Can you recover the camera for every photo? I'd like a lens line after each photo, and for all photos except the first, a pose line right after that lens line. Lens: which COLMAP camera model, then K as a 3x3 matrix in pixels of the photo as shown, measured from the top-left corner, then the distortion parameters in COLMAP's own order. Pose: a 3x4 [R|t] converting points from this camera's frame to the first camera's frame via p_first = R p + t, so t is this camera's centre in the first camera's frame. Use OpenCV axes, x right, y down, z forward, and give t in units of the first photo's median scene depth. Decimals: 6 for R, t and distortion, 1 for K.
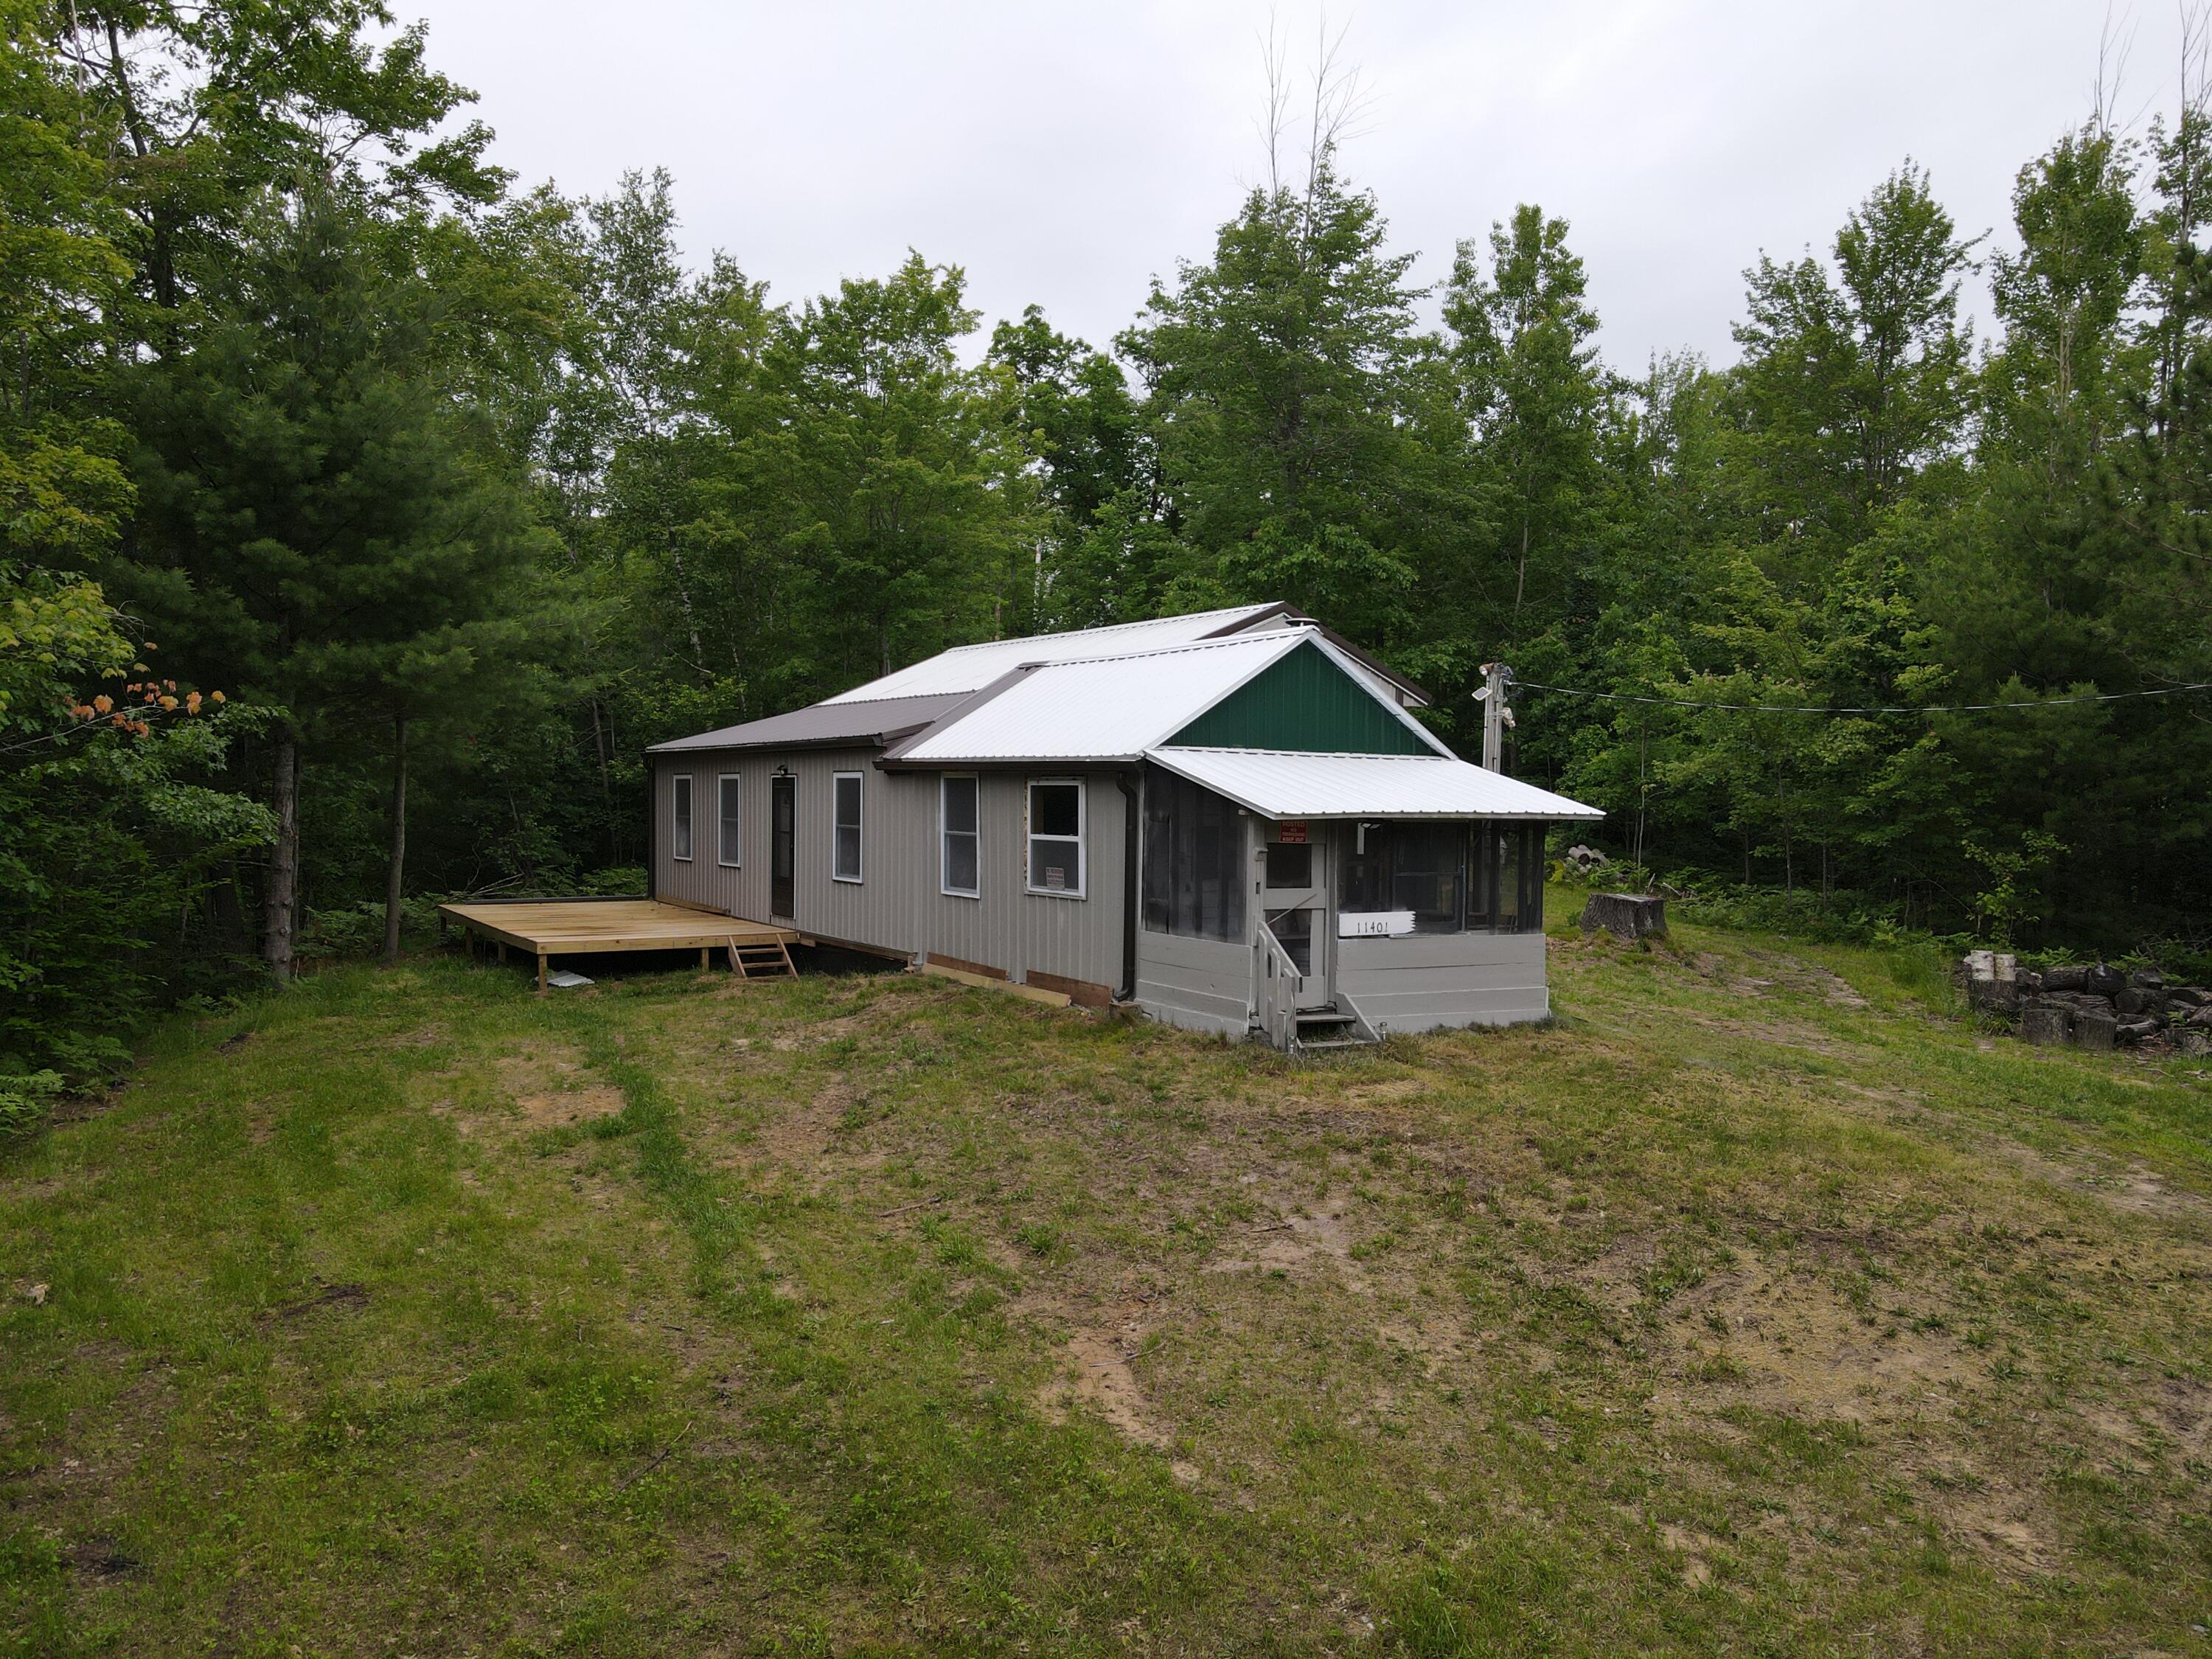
lens RADIAL K [[1626.0, 0, 1102.0], [0, 1626.0, 832.4], [0, 0, 1]] dist [-0.000684, 0.033692]
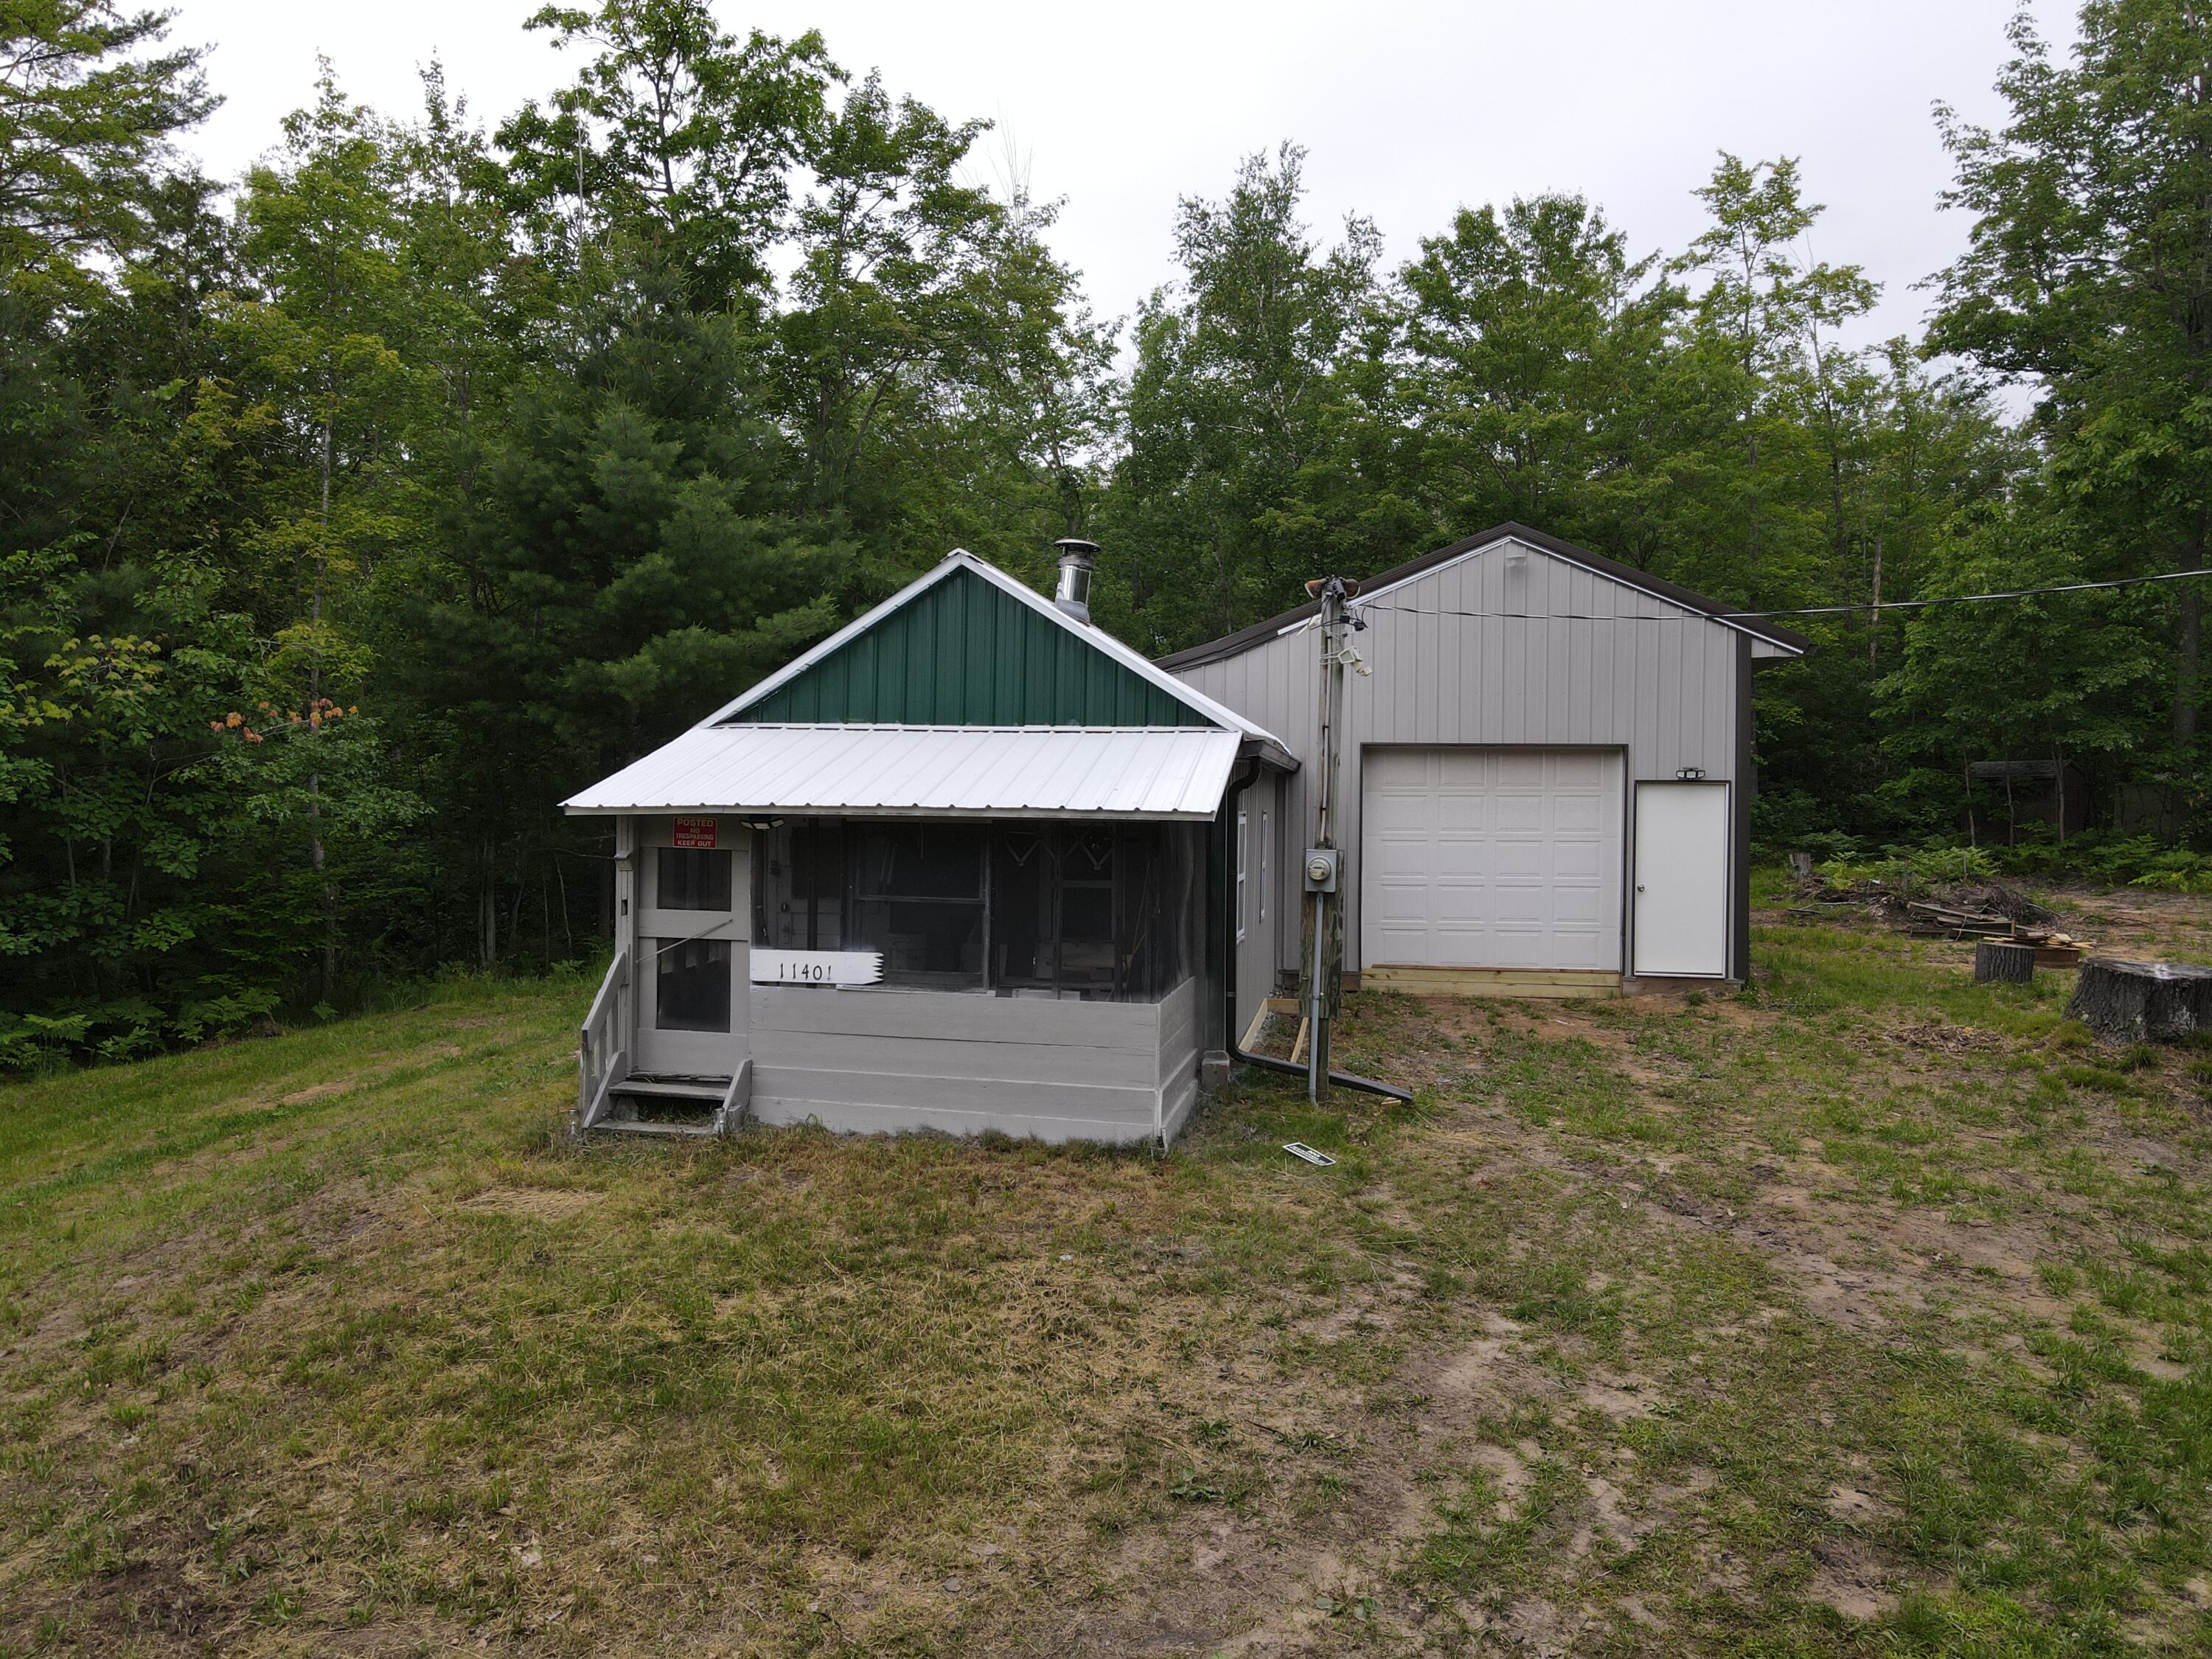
lens RADIAL K [[1626.0, 0, 1102.0], [0, 1626.0, 832.4], [0, 0, 1]] dist [-0.000684, 0.033692]
pose [[0.748210, 0.010294, -0.663383, 0.517186], [-0.015563, 0.999877, -0.002038, -0.001299], [0.663280, 0.011849, 0.748278, 0.402341]]
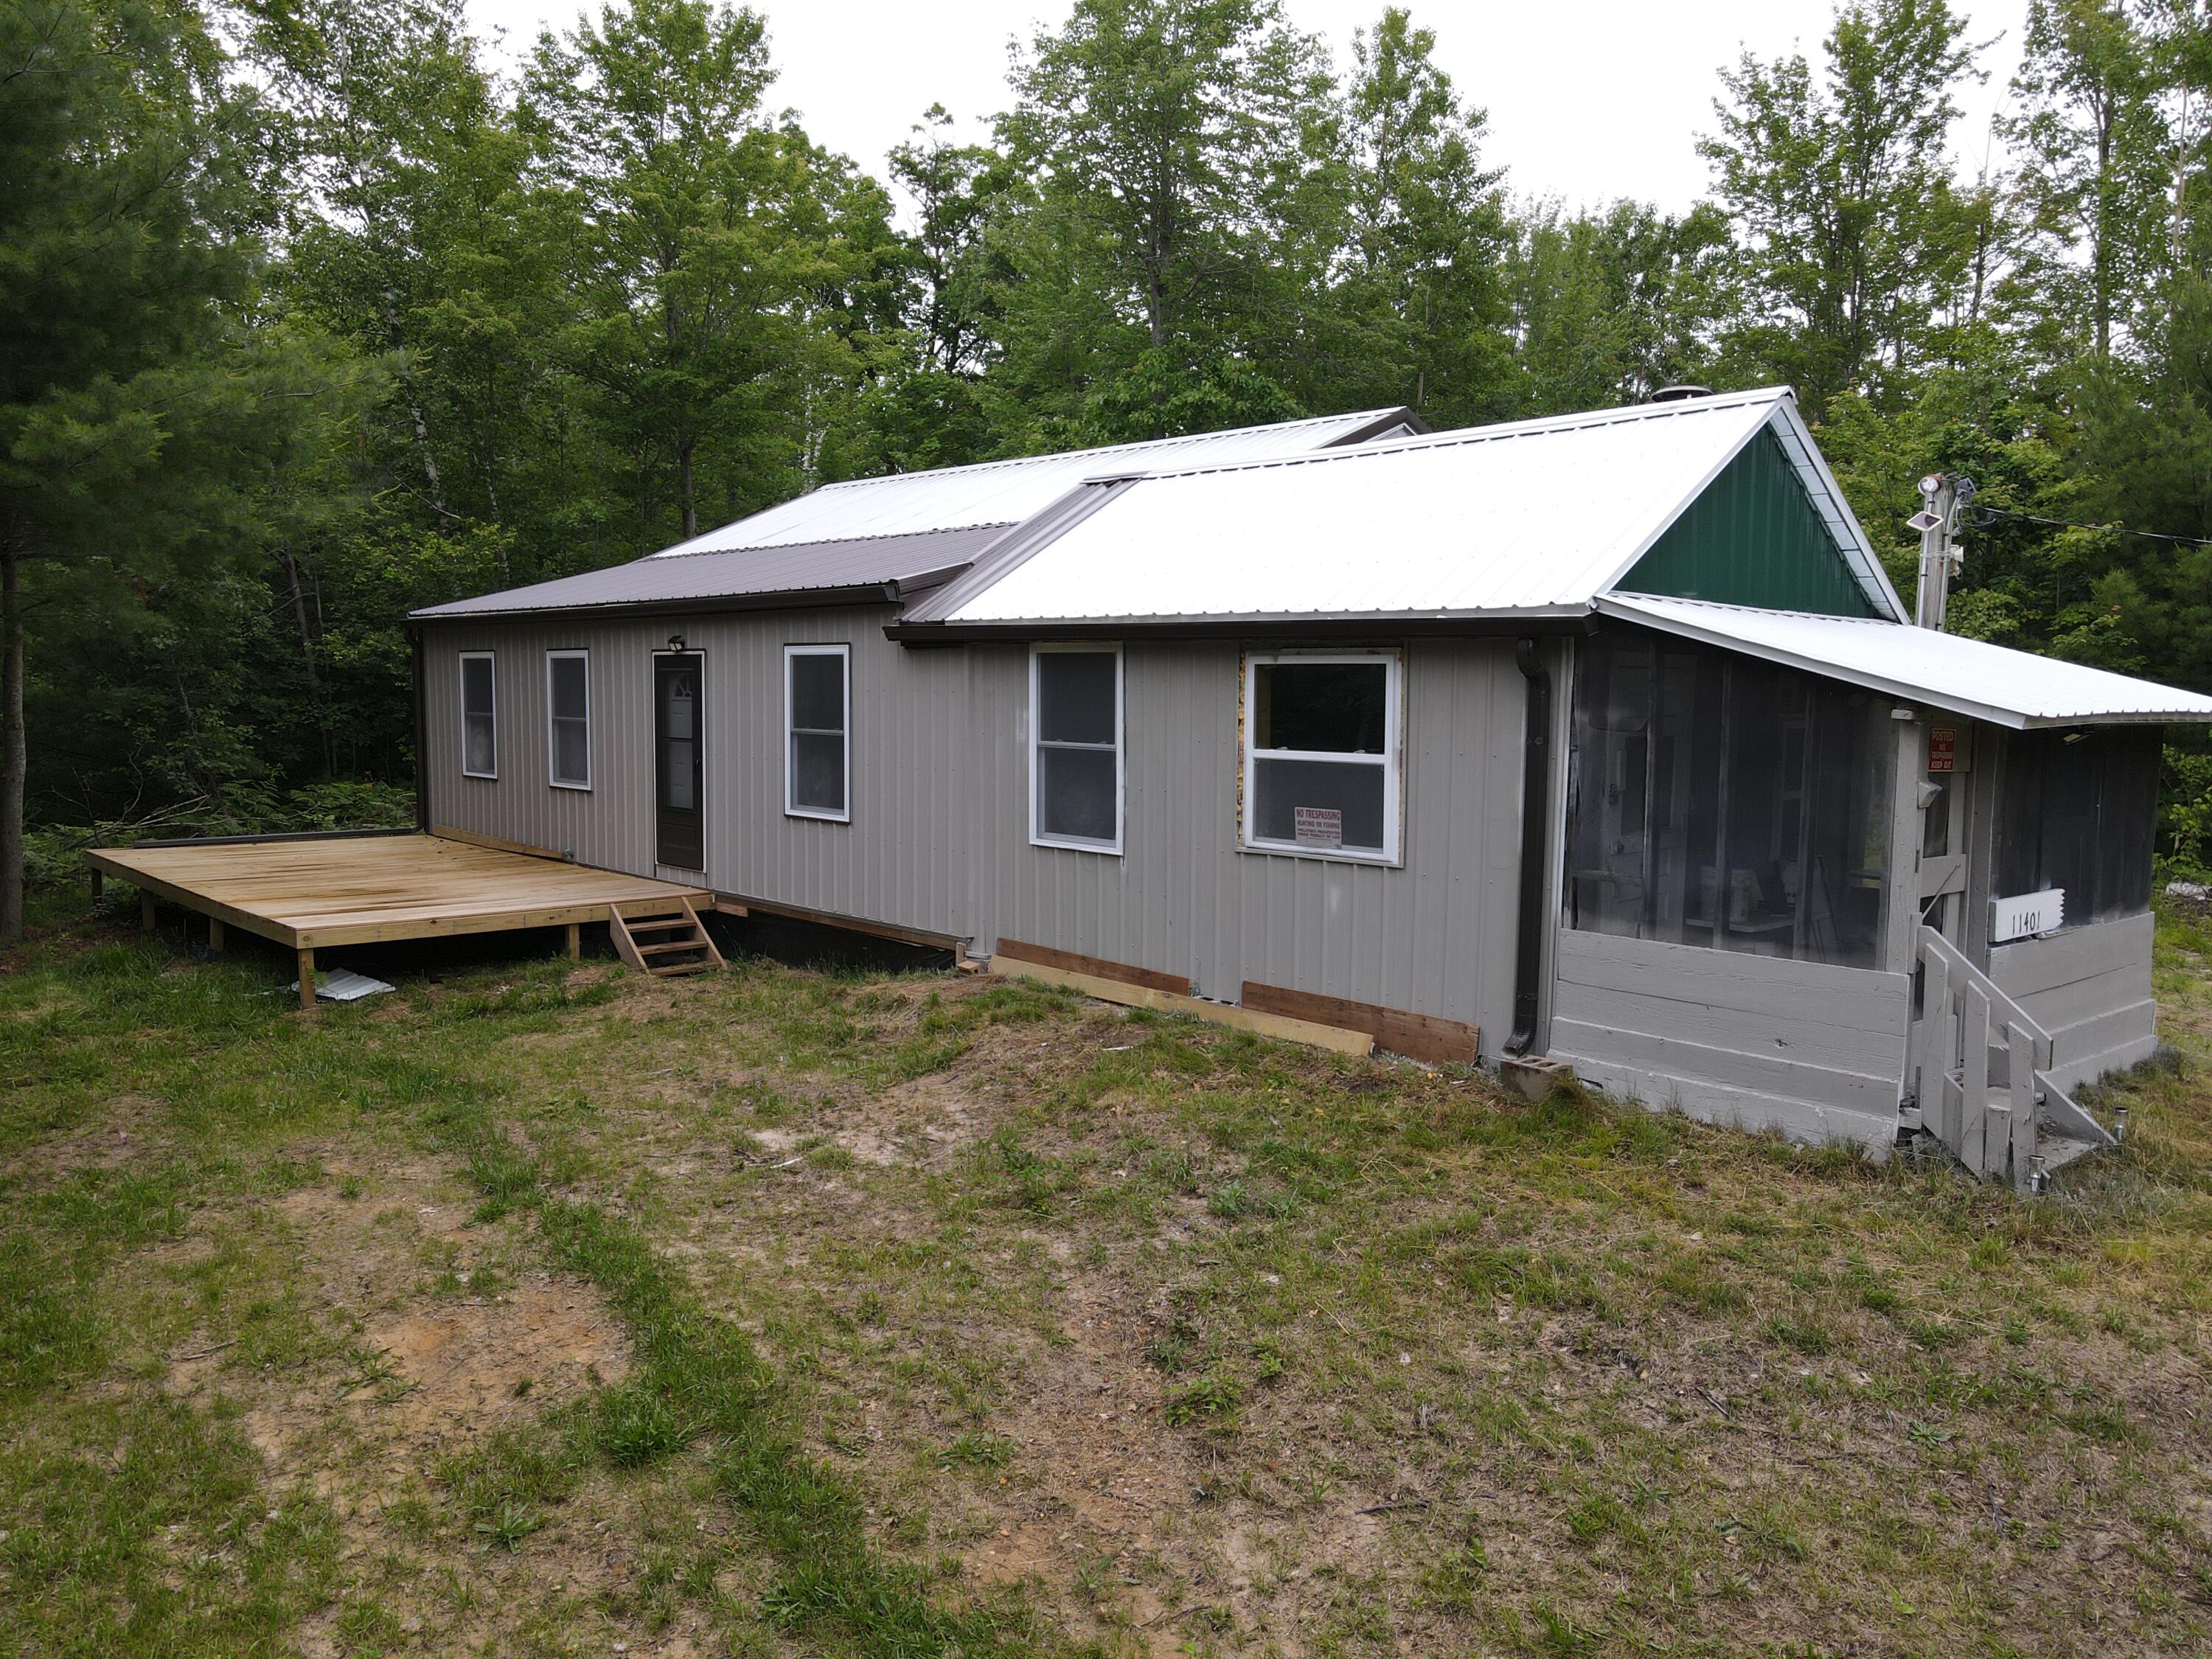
lens RADIAL K [[1624.3, 0, 1100.4], [0, 1624.3, 831.1], [0, 0, 1]] dist [0.016093, 0.002774]
pose [[0.982009, -0.015243, 0.188217, -0.174628], [0.002692, 0.997765, 0.066760, -0.007192], [-0.188814, -0.065053, 0.979856, 0.372681]]
